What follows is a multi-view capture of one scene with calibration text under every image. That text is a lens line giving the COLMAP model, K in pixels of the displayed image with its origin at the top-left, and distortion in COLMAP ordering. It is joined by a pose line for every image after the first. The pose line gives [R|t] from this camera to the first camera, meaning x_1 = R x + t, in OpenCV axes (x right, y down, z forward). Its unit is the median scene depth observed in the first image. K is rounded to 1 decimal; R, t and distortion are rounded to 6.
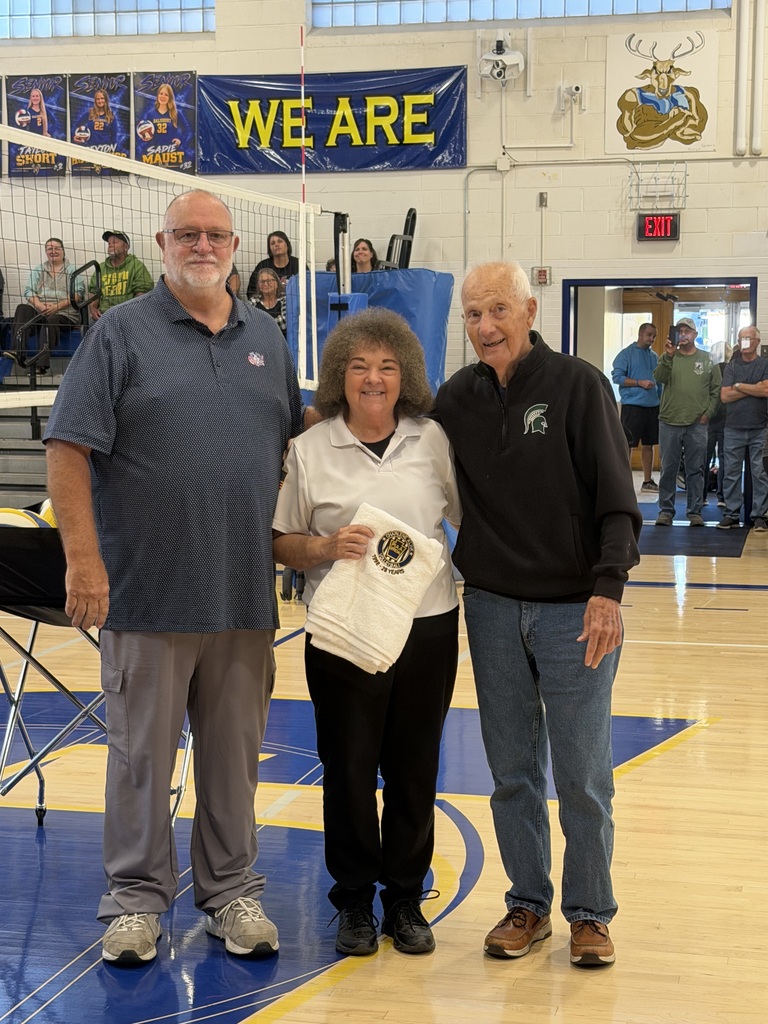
lens RADIAL K [[1860.1, 0, 384.2], [0, 1860.1, 510.4], [0, 0, 1]] dist [-0.071575, 0.000000]
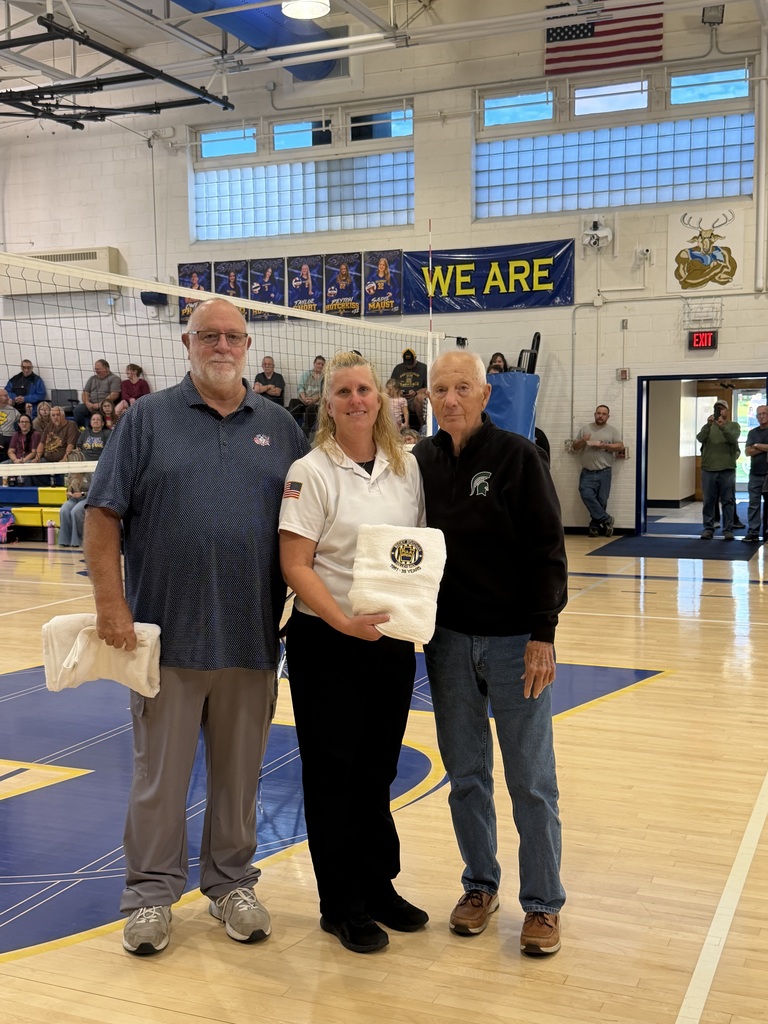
lens RADIAL K [[1186.2, 0, 383.8], [0, 1186.2, 516.2], [0, 0, 1]] dist [-0.125079, 0.000000]
pose [[0.975763, 0.002143, -0.218817, 0.103802], [-0.003396, 0.999980, -0.005350, -0.004139], [0.218802, 0.005964, 0.975751, 0.016780]]
